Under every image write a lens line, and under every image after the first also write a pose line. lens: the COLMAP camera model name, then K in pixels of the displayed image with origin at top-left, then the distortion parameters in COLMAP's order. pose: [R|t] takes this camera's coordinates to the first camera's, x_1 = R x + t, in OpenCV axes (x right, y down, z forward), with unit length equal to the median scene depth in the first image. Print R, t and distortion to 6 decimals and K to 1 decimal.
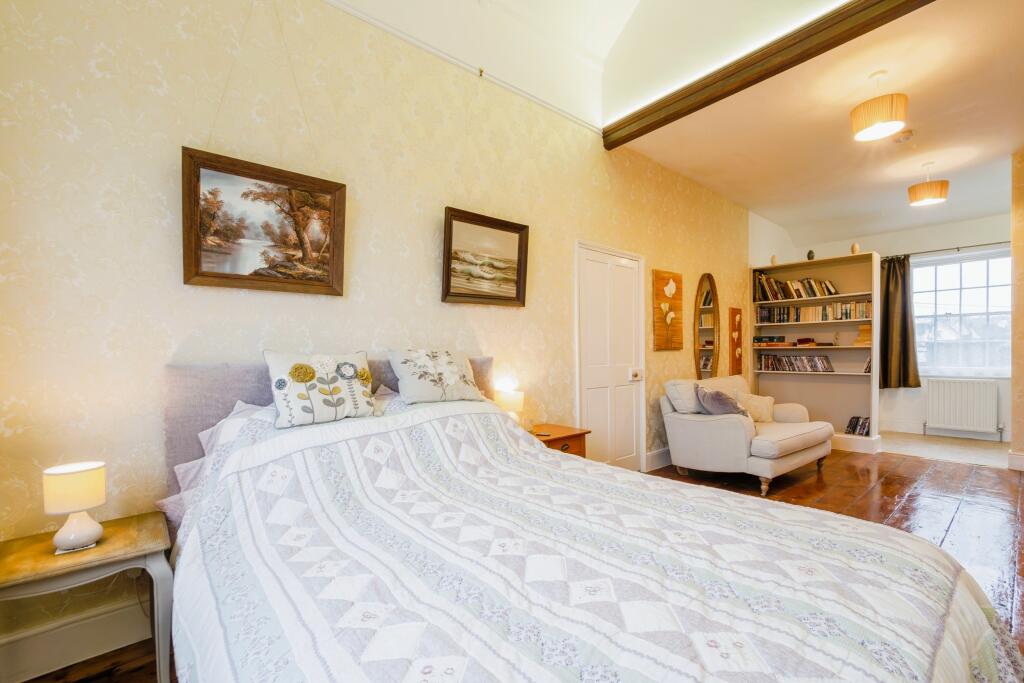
lens RADIAL K [[434.9, 0, 511.8], [0, 434.9, 358.7], [0, 0, 1]] dist [0.000175, -0.000252]
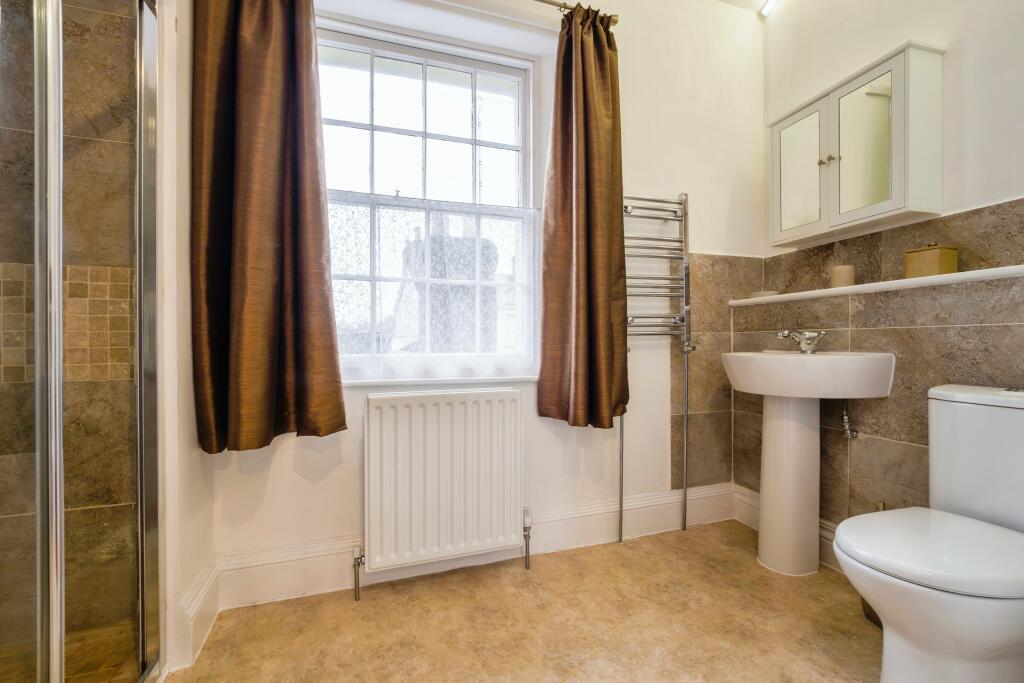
lens RADIAL K [[434.9, 0, 511.8], [0, 434.9, 358.7], [0, 0, 1]] dist [0.000175, -0.000252]
pose [[0.363219, -0.004606, 0.931693, 0.731122], [0.011479, 0.999934, 0.000468, 0.023646], [-0.931633, 0.010525, 0.363248, 0.809761]]
